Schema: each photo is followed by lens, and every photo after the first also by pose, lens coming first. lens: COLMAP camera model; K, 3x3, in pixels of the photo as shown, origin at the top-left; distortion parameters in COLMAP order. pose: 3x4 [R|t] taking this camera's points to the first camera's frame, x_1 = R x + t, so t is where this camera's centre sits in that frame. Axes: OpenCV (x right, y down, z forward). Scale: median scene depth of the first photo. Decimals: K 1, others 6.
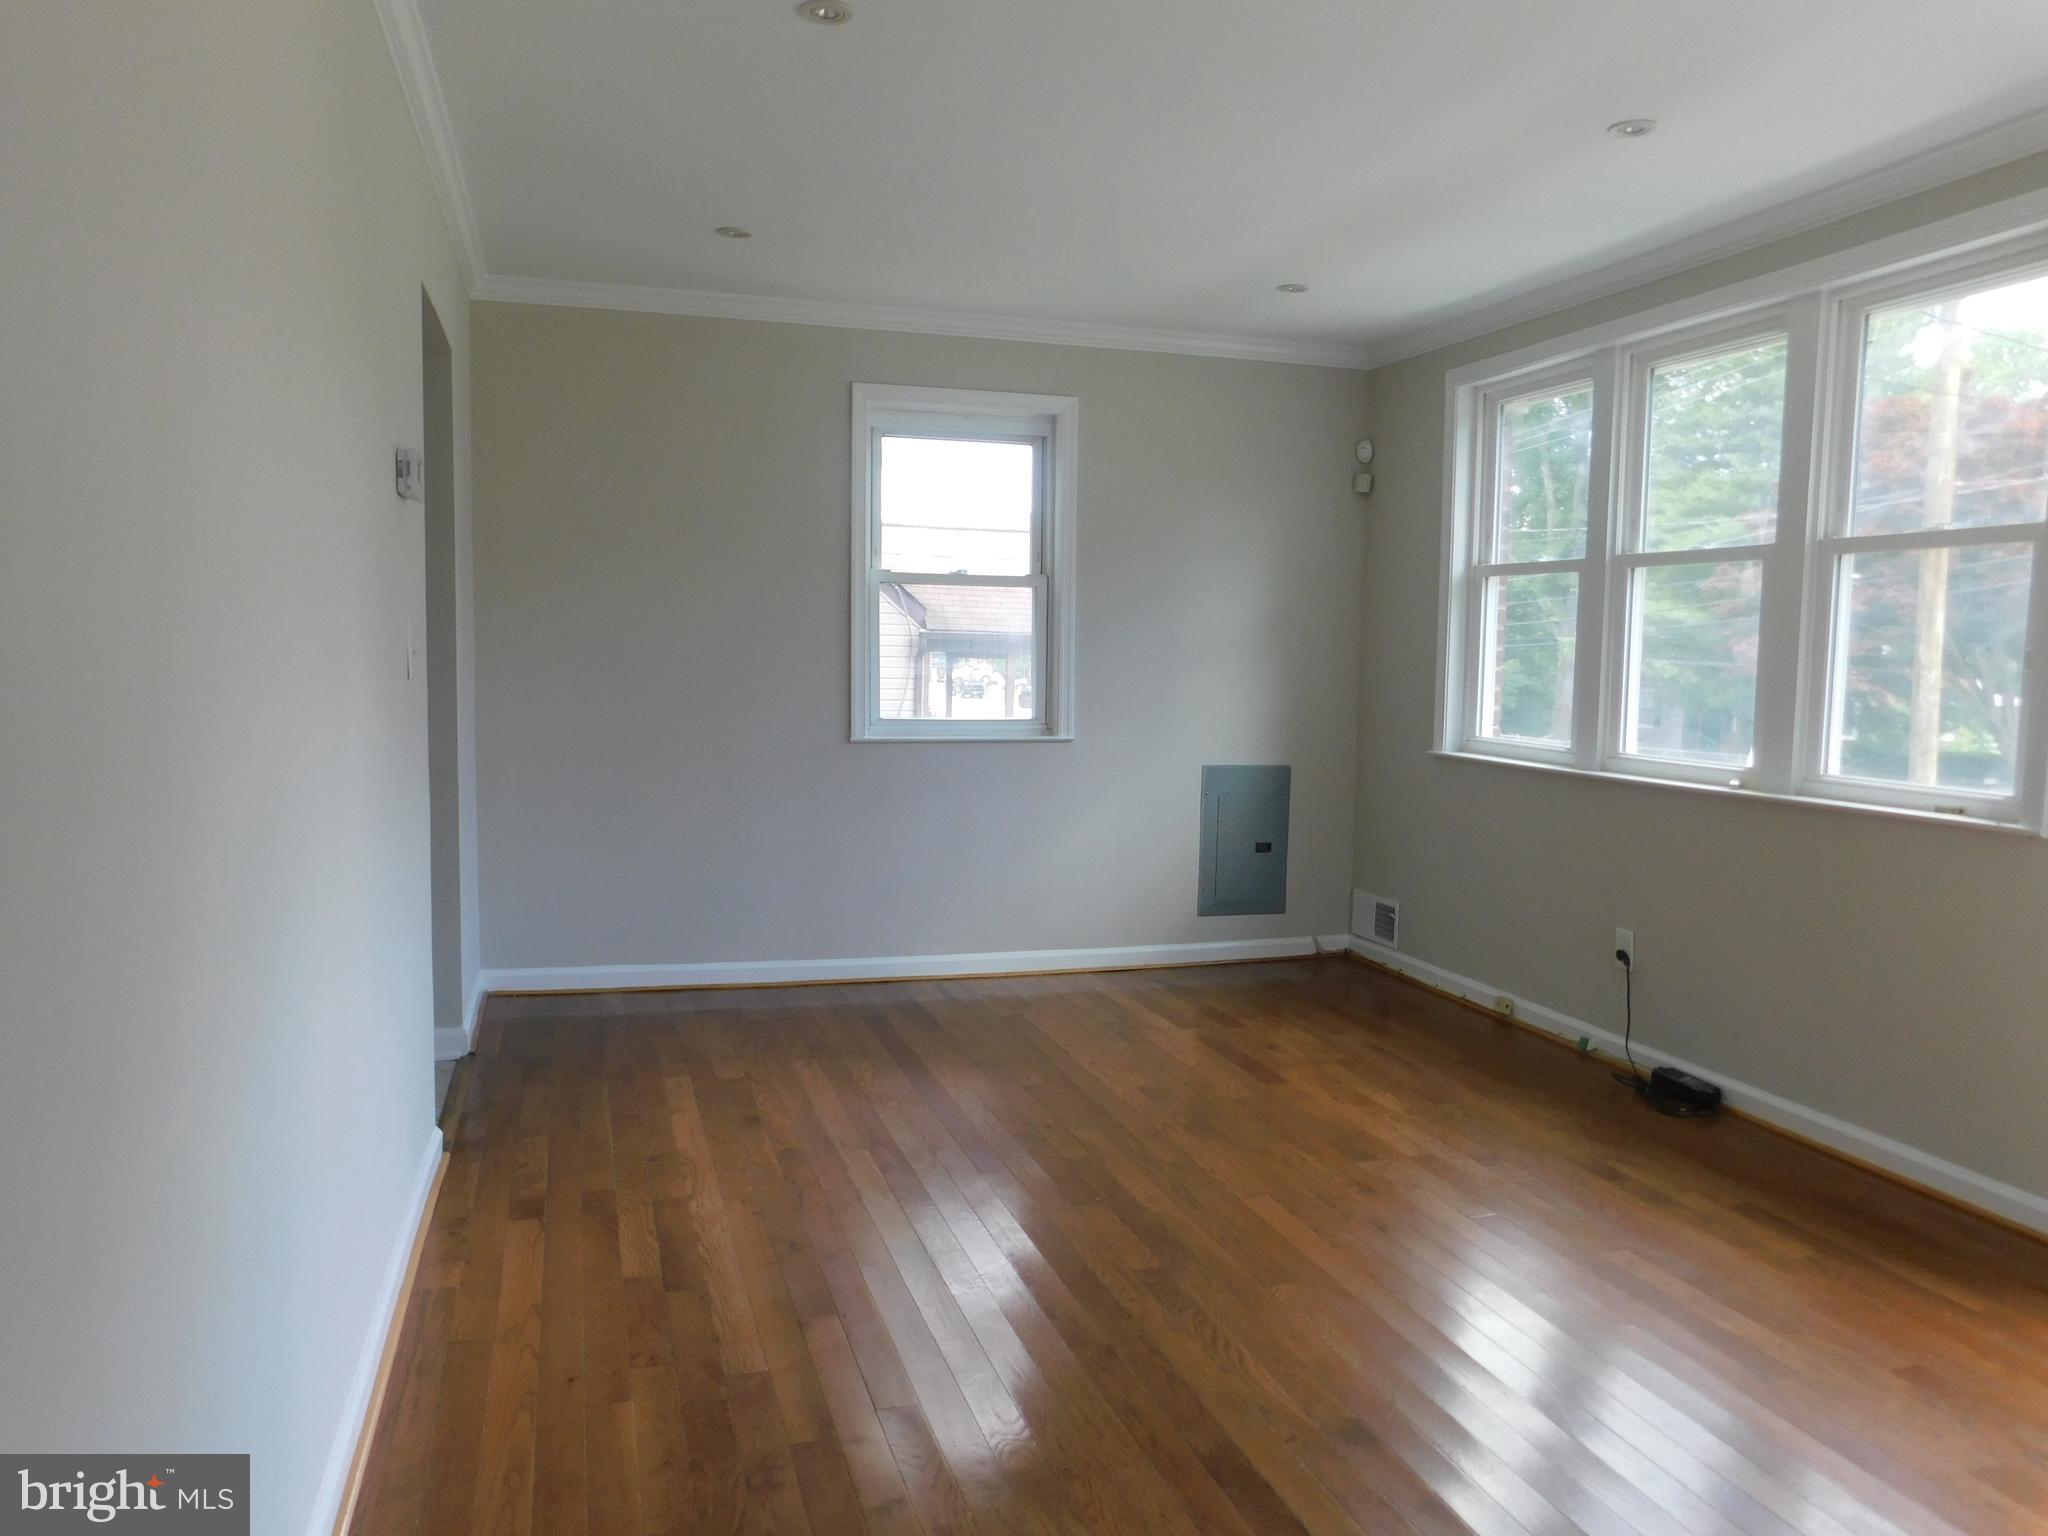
lens RADIAL K [[1459.7, 0, 1020.0], [0, 1459.7, 764.4], [0, 0, 1]] dist [-0.051677, 0.073120]
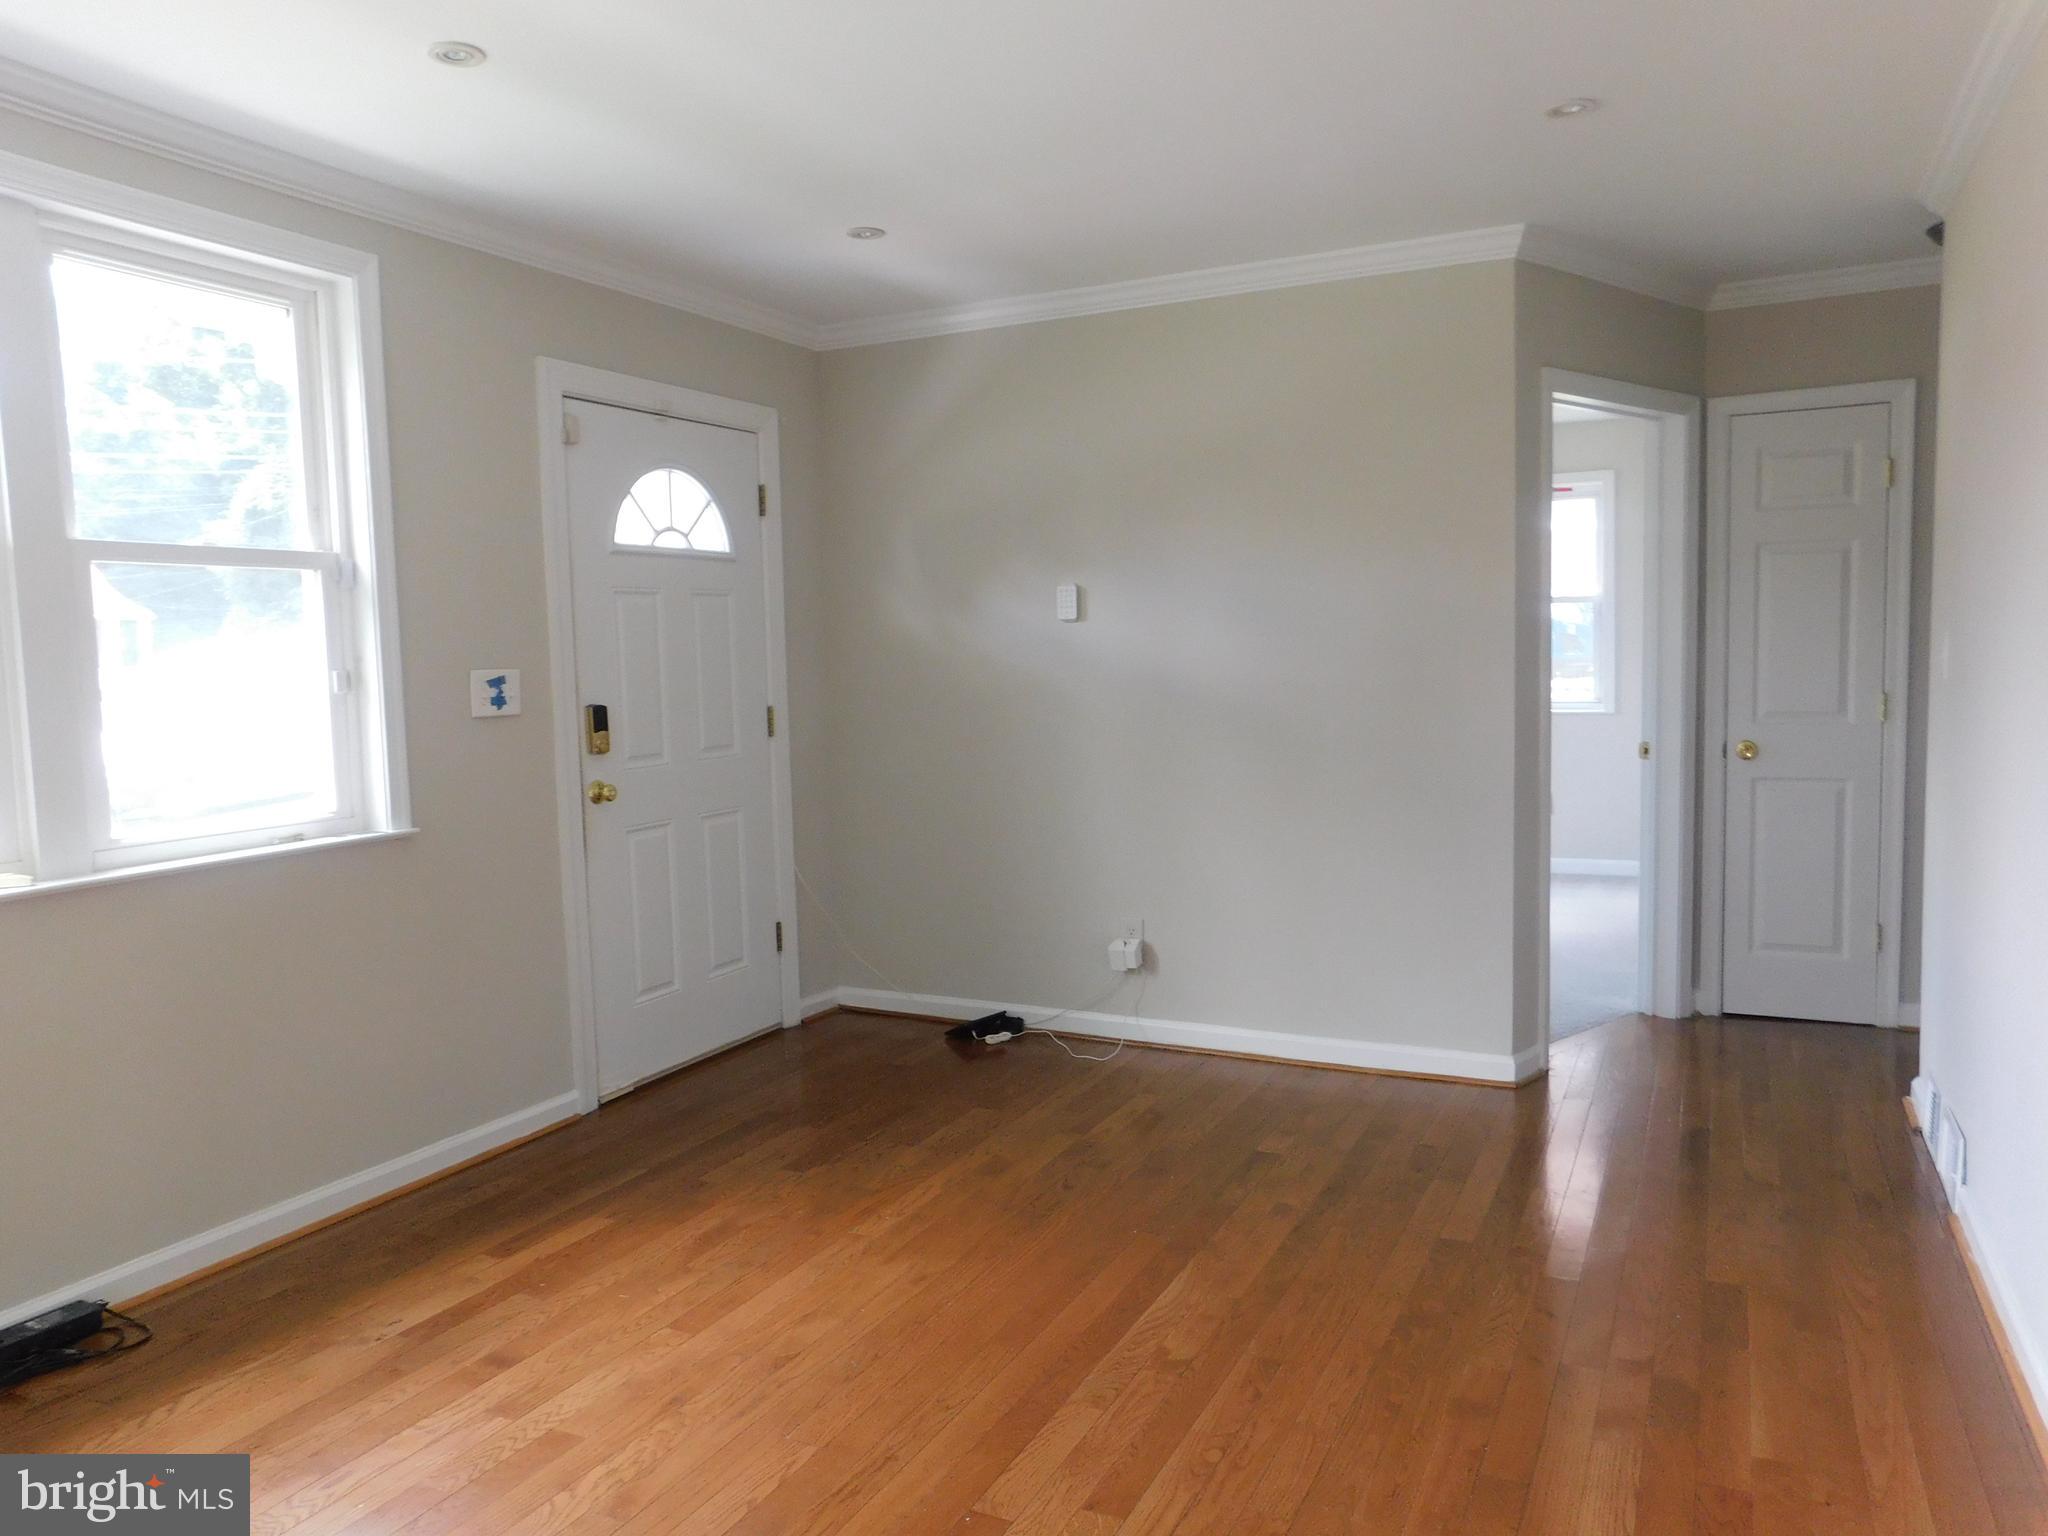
lens RADIAL K [[1459.7, 0, 1015.4], [0, 1459.7, 761.2], [0, 0, 1]] dist [-0.051677, 0.073120]
pose [[-0.714148, -0.037723, 0.698978, -0.295349], [0.083655, 0.986791, 0.138727, -0.086818], [-0.694978, 0.157544, -0.701559, 1.007061]]
